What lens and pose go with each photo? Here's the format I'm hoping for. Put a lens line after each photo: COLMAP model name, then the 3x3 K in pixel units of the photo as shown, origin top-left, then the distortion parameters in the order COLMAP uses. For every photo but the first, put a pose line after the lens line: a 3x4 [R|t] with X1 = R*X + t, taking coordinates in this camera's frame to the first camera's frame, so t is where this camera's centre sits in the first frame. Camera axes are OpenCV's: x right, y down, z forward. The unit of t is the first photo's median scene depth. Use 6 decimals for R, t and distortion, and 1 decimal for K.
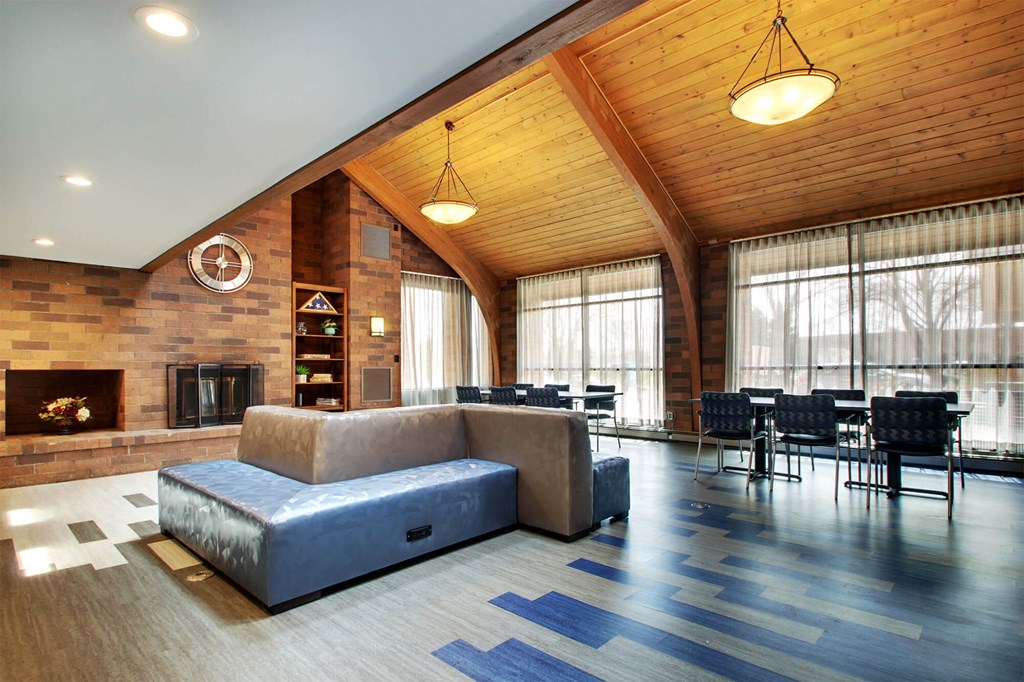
lens RADIAL K [[529.4, 0, 487.7], [0, 529.4, 367.6], [0, 0, 1]] dist [-0.012046, -0.001694]
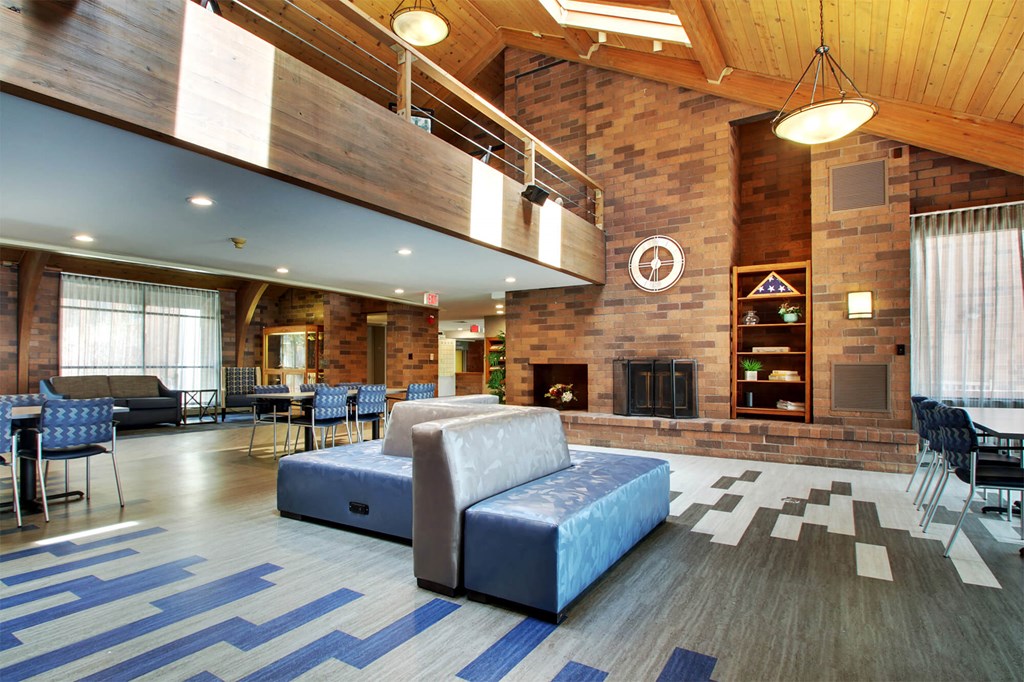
lens RADIAL K [[529.4, 0, 500.4], [0, 529.4, 363.9], [0, 0, 1]] dist [-0.012046, -0.001694]
pose [[0.204717, 0.005723, -0.978805, 0.457273], [-0.001285, 0.999984, 0.005578, -0.002849], [0.978820, 0.000116, 0.204721, 0.461883]]
